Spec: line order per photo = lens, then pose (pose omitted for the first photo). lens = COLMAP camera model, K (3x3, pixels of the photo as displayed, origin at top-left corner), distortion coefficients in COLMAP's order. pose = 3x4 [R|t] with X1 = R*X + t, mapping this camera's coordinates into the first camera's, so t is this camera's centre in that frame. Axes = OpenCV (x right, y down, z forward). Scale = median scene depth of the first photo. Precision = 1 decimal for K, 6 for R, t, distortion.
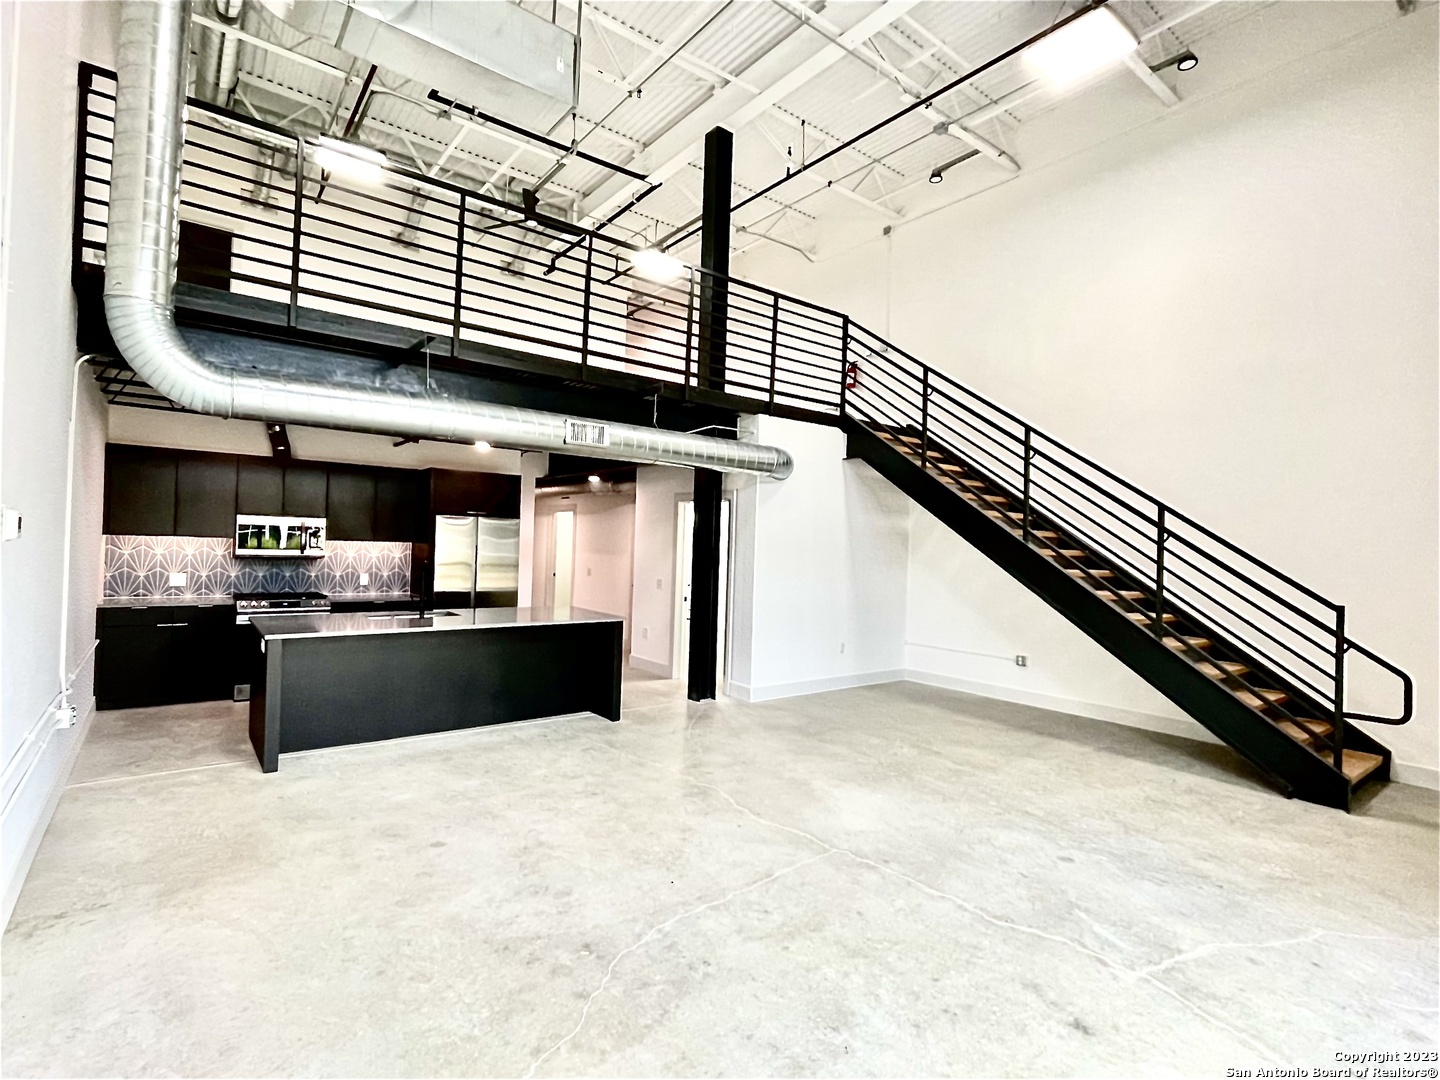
lens RADIAL K [[701.7, 0, 712.4], [0, 701.7, 537.0], [0, 0, 1]] dist [0.002332, 0.001117]
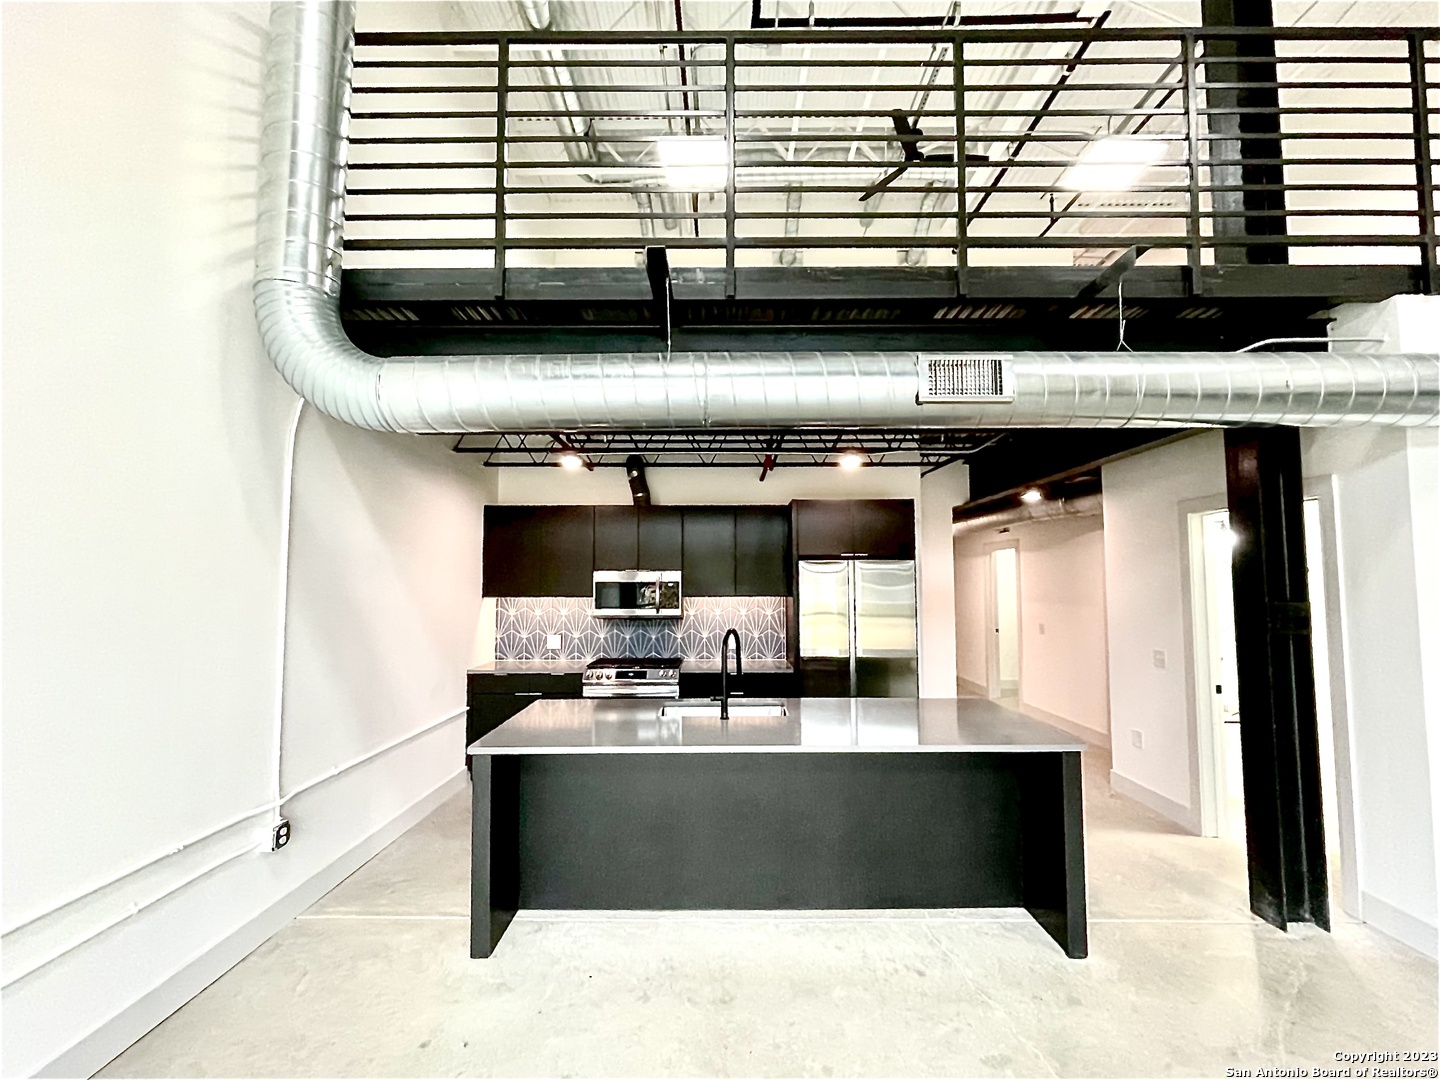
lens RADIAL K [[649.0, 0, 720.0], [0, 649.0, 540.0], [0, 0, 1]] dist [-0.002617, 0.000517]
pose [[0.788018, -0.073634, -0.611233, -0.032159], [0.032576, 0.996418, -0.078039, -0.001155], [0.614789, 0.041585, 0.787594, 0.416100]]
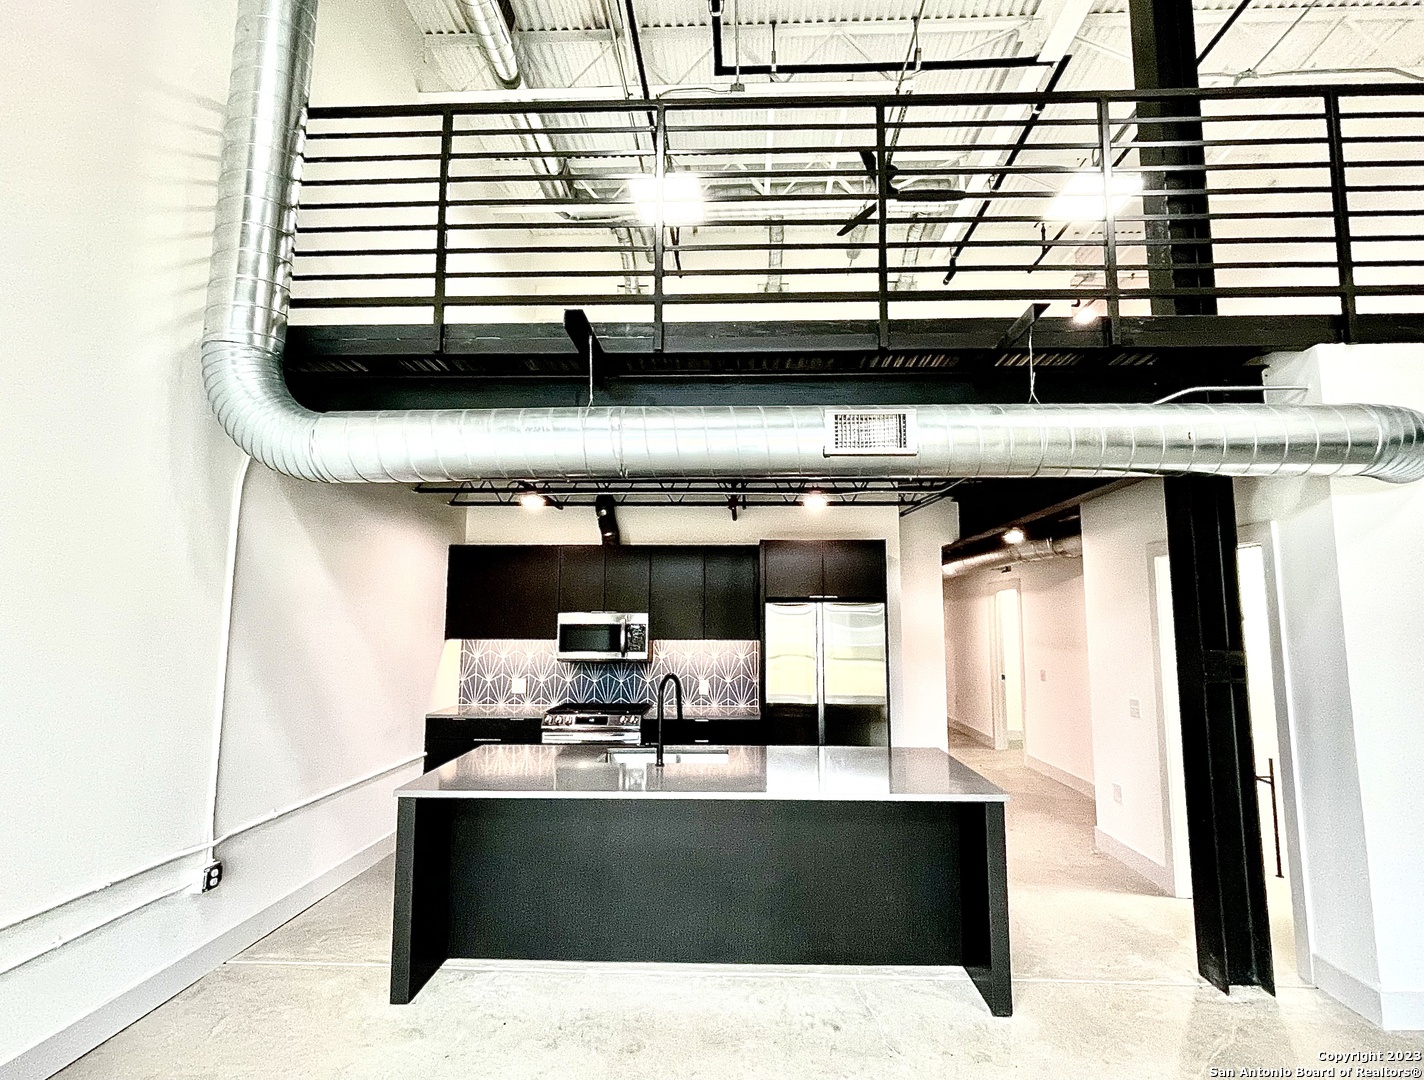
lens RADIAL K [[703.4, 0, 719.7], [0, 703.4, 540.9], [0, 0, 1]] dist [-0.001271, -0.001015]
pose [[0.770159, -0.102145, -0.629620, 0.042627], [0.028110, 0.991571, -0.126480, -0.003793], [0.637232, 0.079711, 0.766538, 0.420824]]
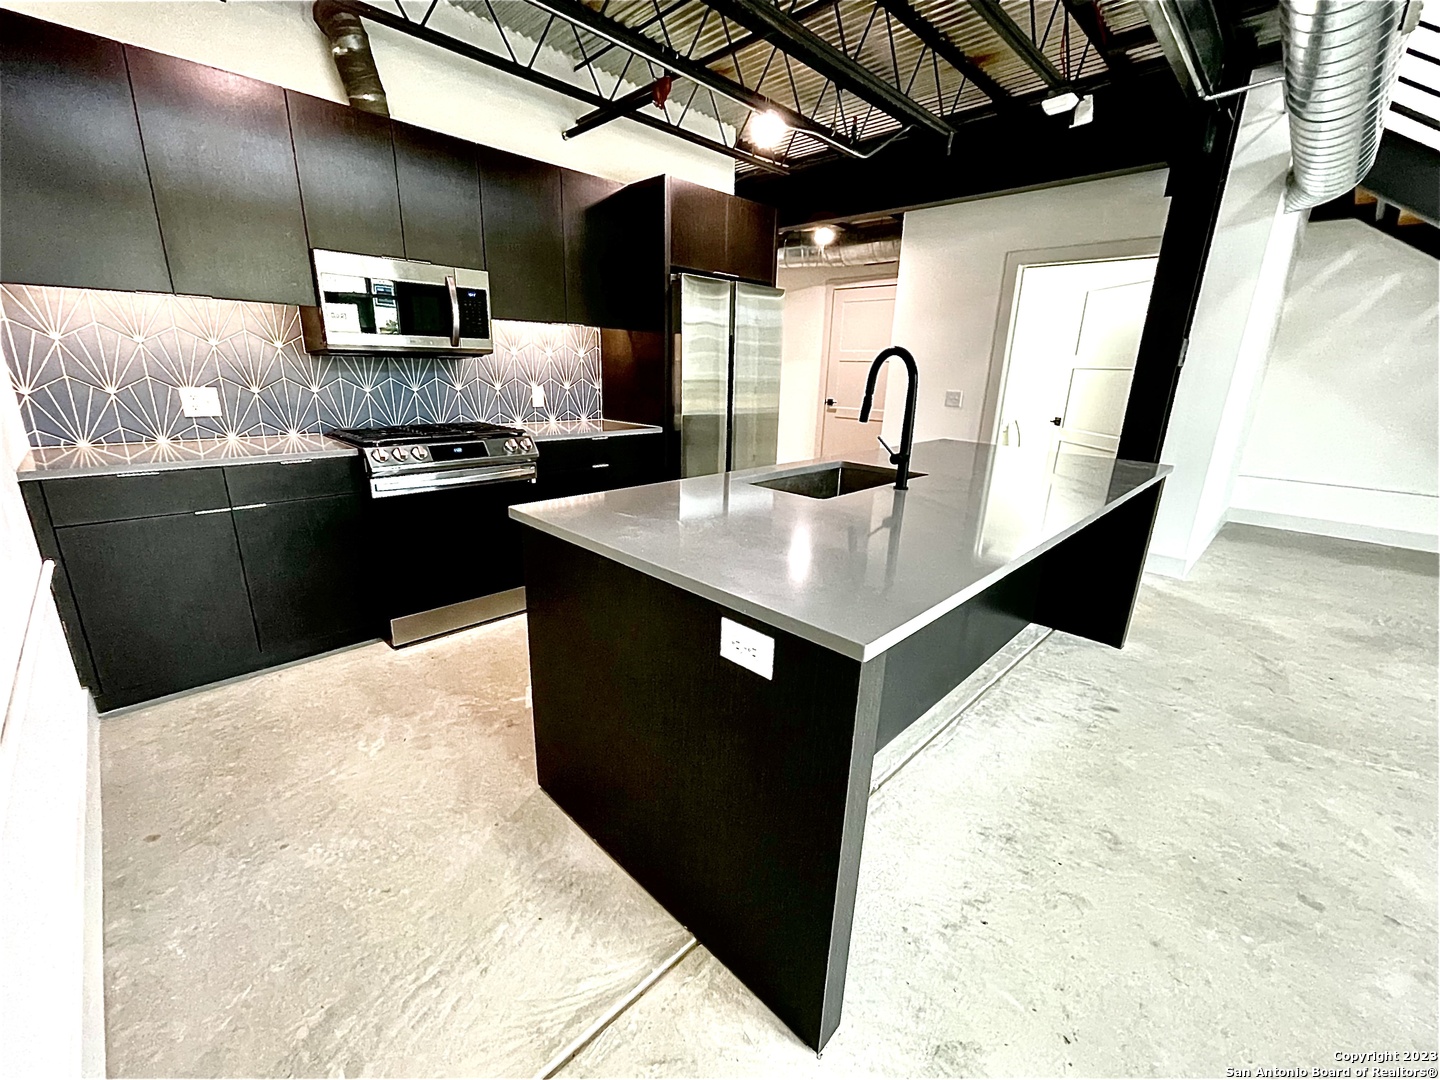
lens RADIAL K [[596.7, 0, 720.0], [0, 596.7, 538.2], [0, 0, 1]] dist [0.001132, -0.000006]
pose [[0.990974, -0.042194, 0.127241, -0.454849], [0.003296, 0.956556, 0.291529, 0.031451], [-0.134014, -0.288478, 0.948062, 0.532229]]
